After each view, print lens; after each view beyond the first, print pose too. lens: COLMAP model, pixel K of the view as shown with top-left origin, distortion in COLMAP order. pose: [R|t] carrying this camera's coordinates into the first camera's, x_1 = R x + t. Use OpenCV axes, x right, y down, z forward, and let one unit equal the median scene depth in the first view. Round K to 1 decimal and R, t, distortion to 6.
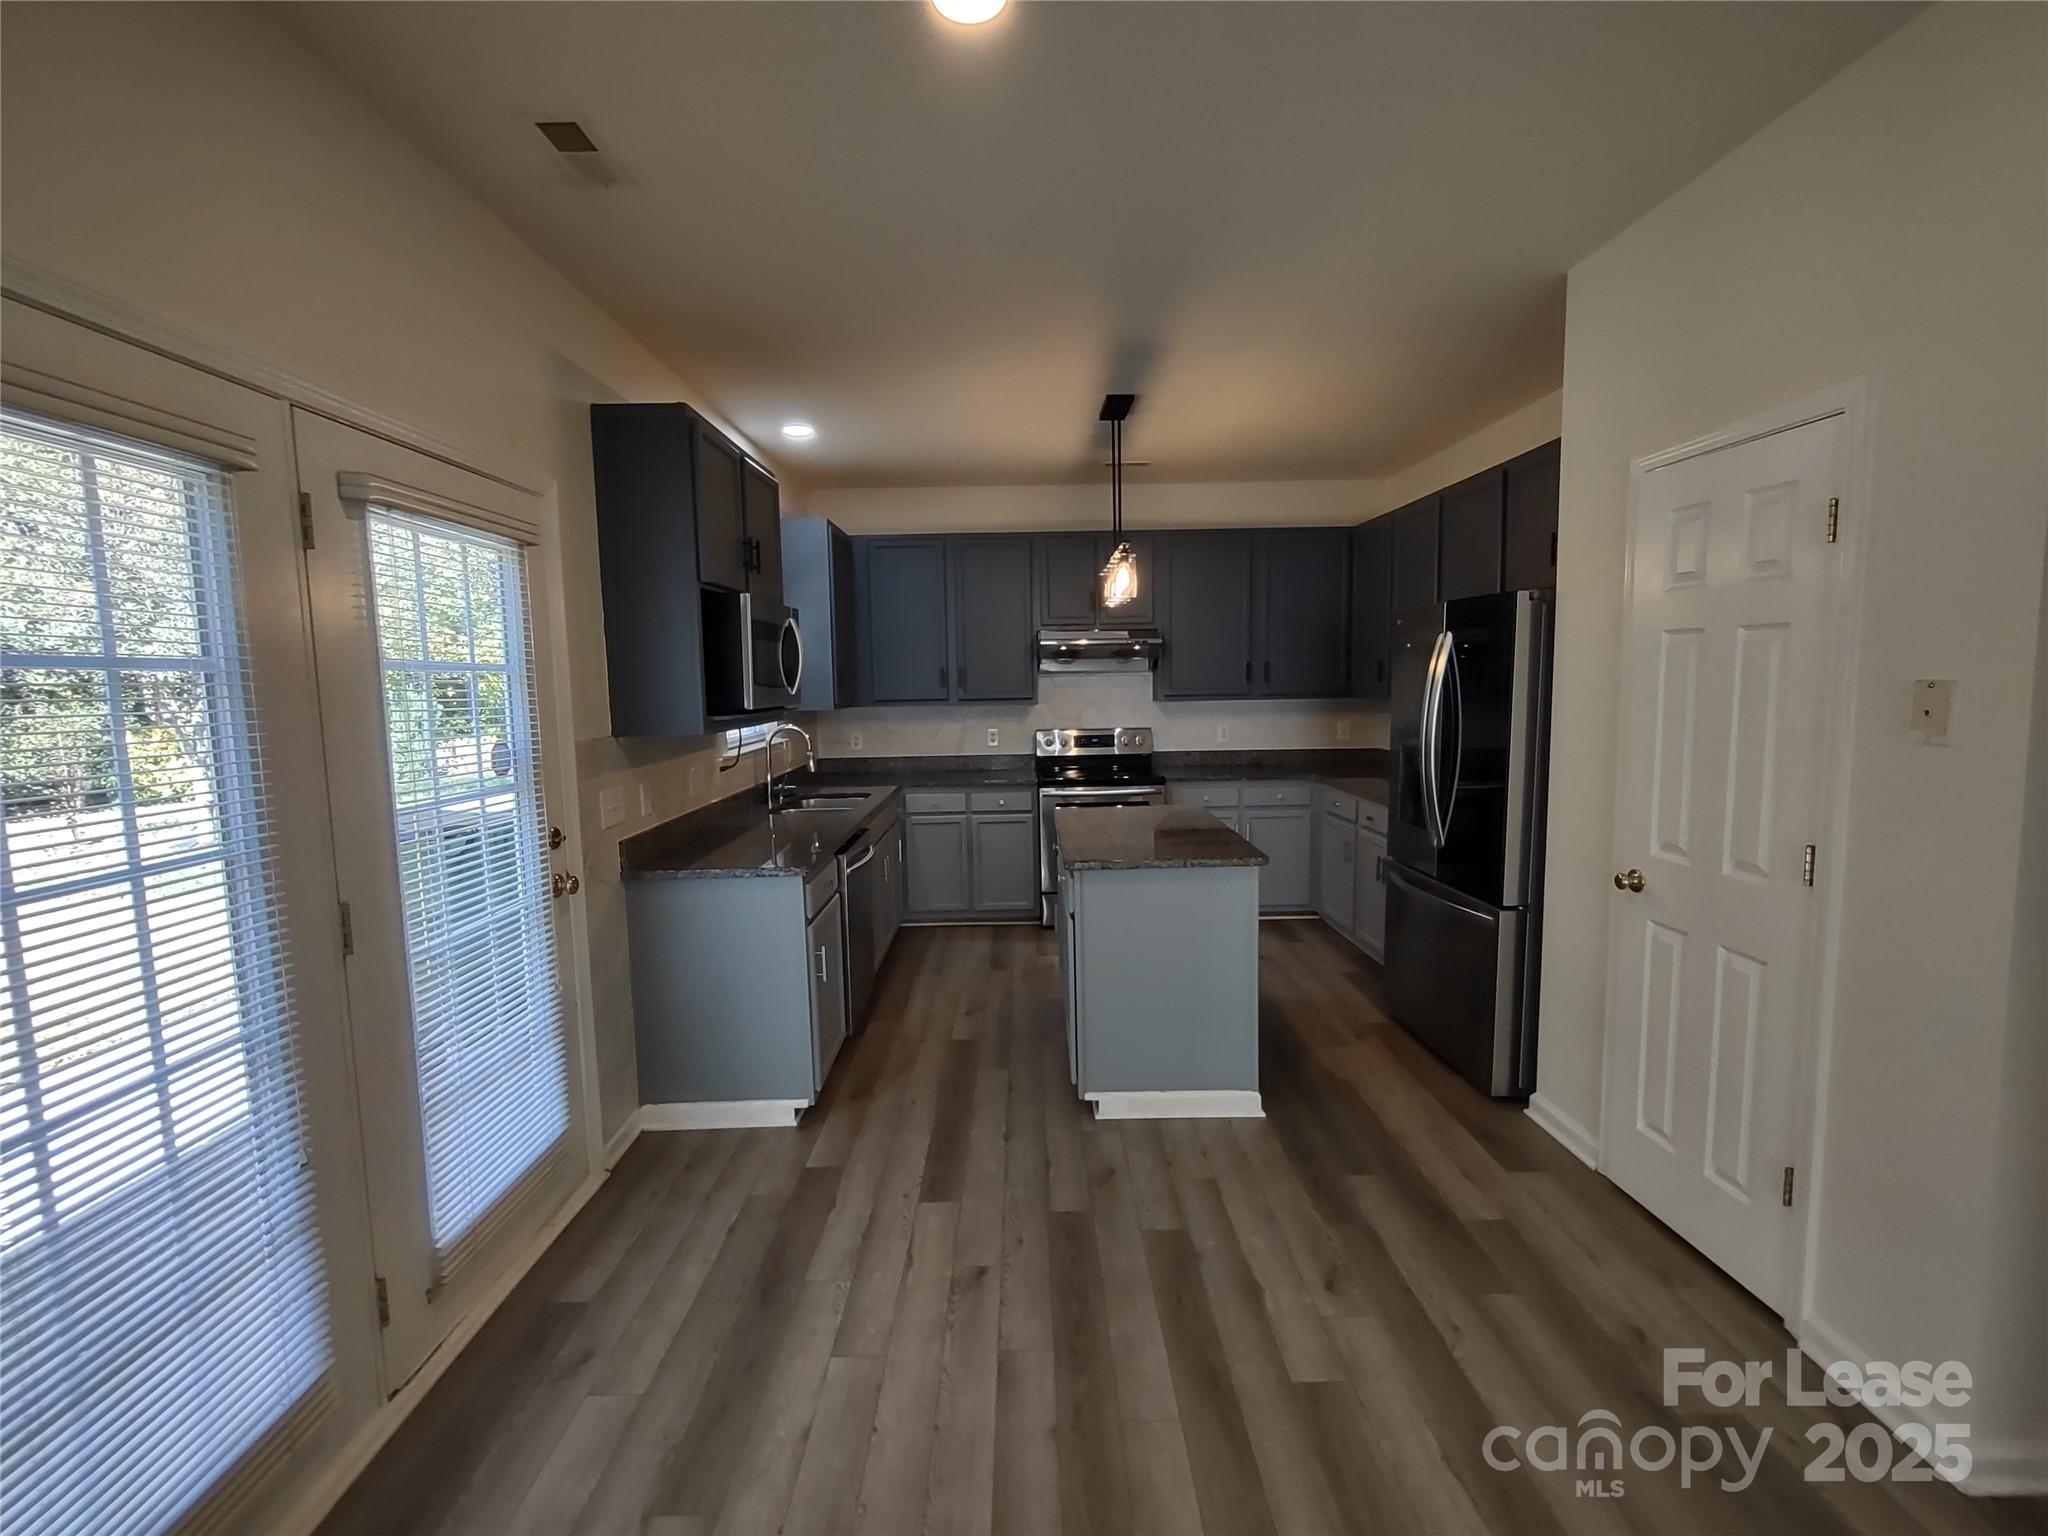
lens RADIAL K [[932.4, 0, 1025.3], [0, 932.4, 771.0], [0, 0, 1]] dist [-0.001495, 0.000152]
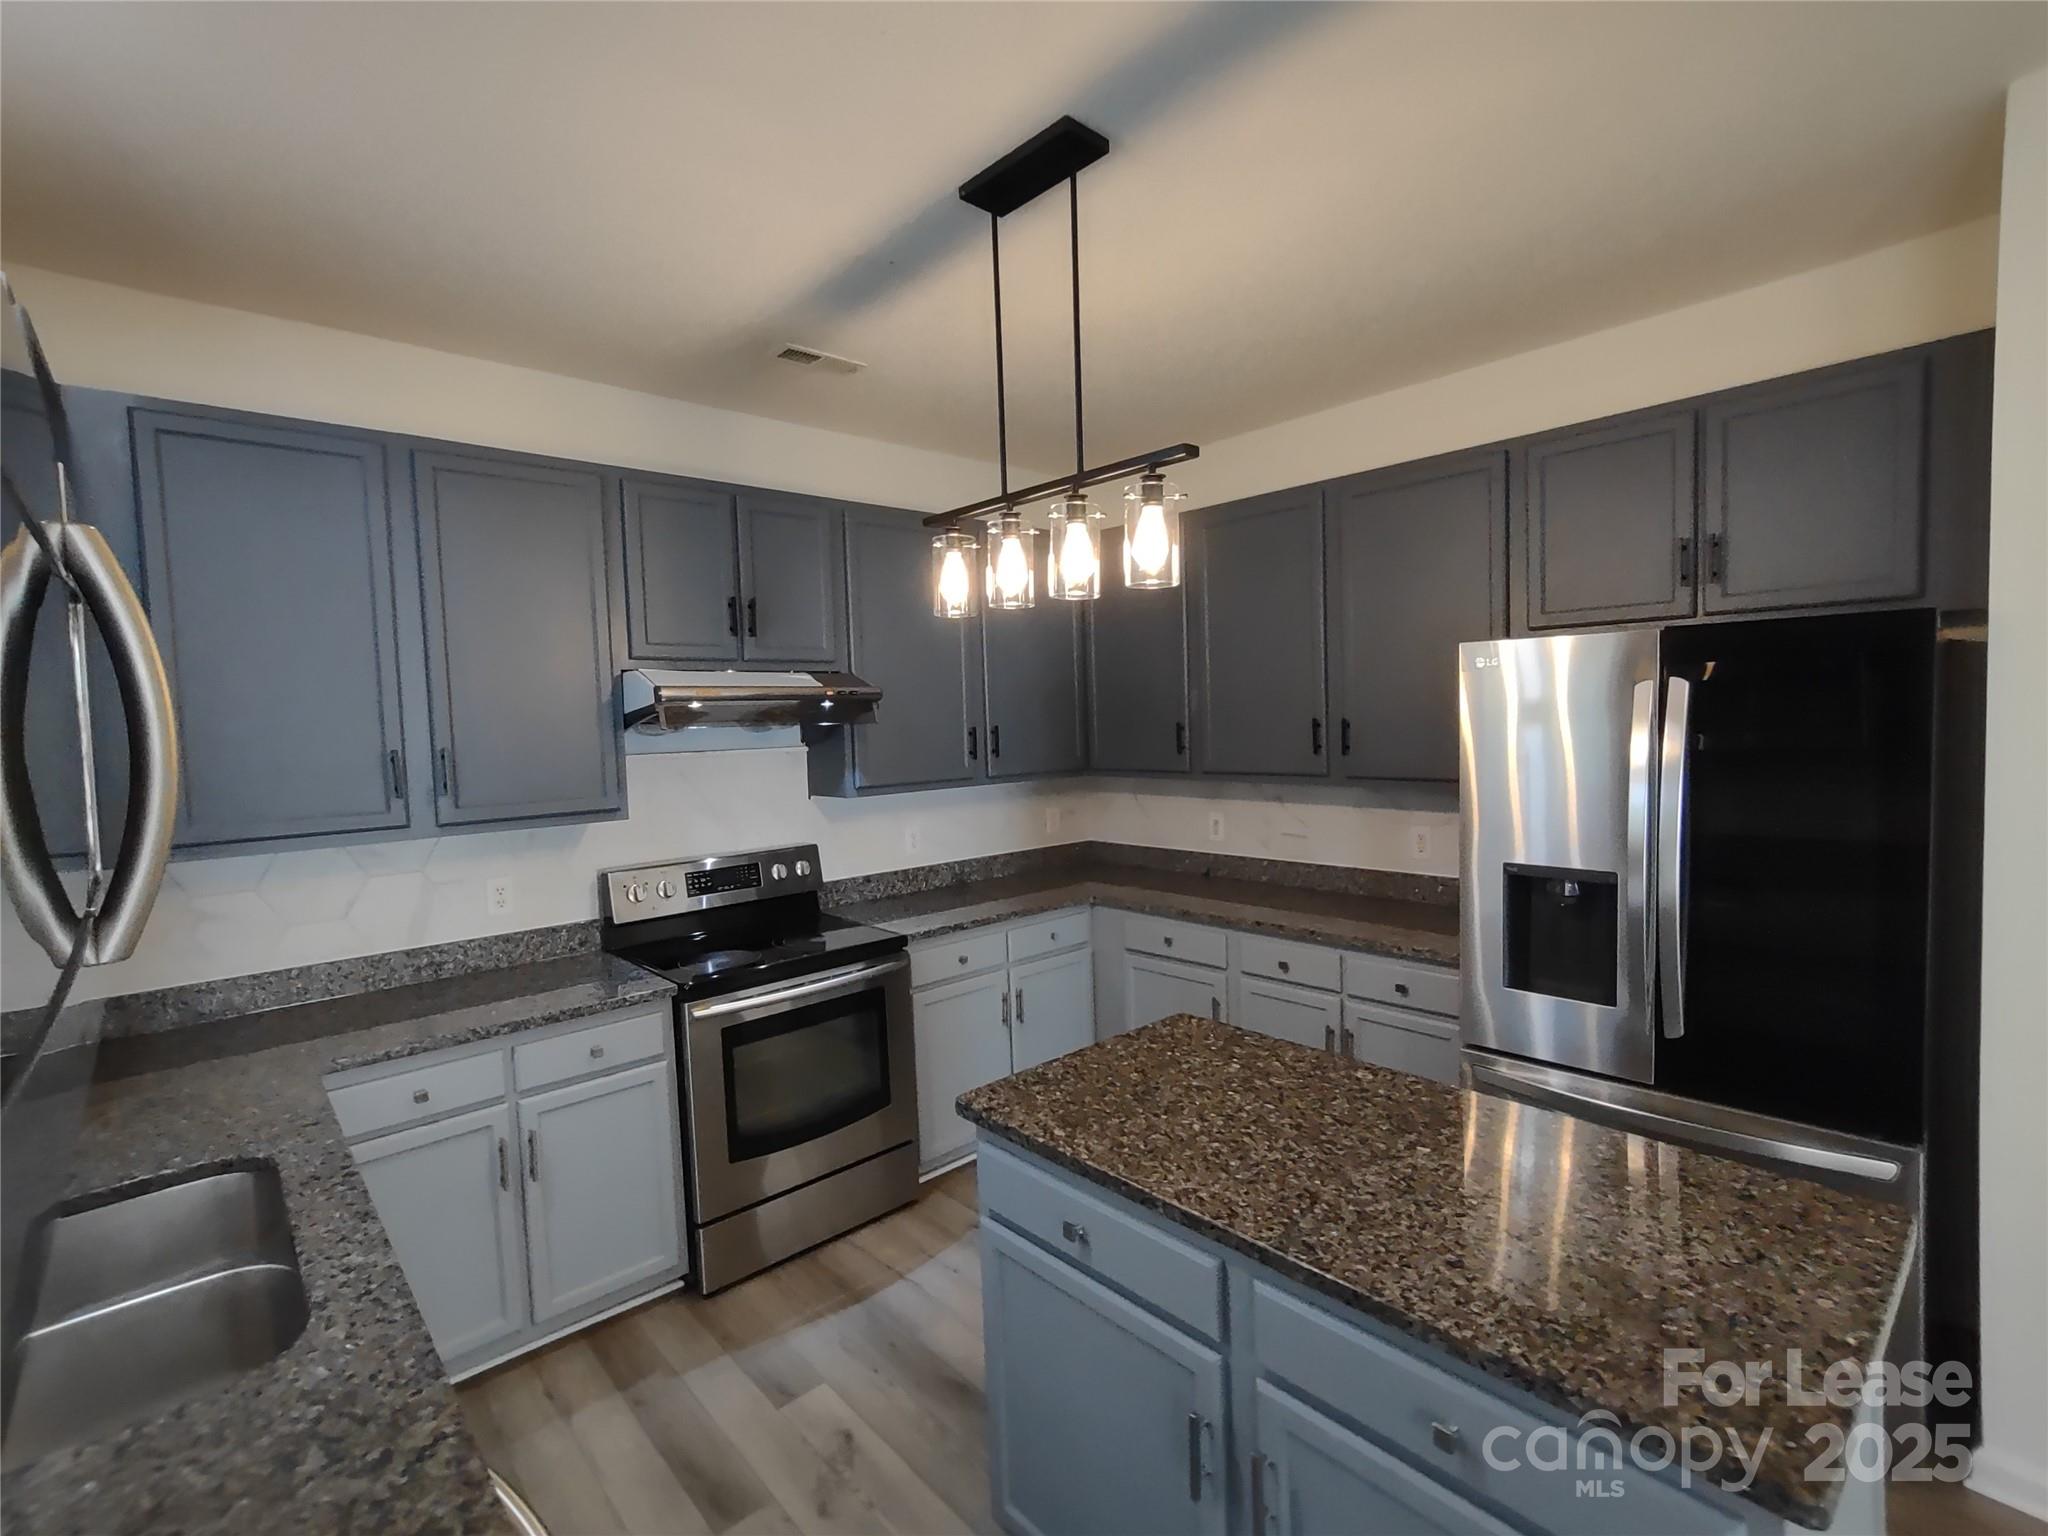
lens RADIAL K [[932.4, 0, 1024.9], [0, 932.4, 766.5], [0, 0, 1]] dist [-0.001495, 0.000152]
pose [[0.742100, -0.041651, 0.668994, -0.156841], [0.088156, 0.995463, -0.035812, -0.064245], [-0.664467, 0.085552, 0.742405, 0.501517]]
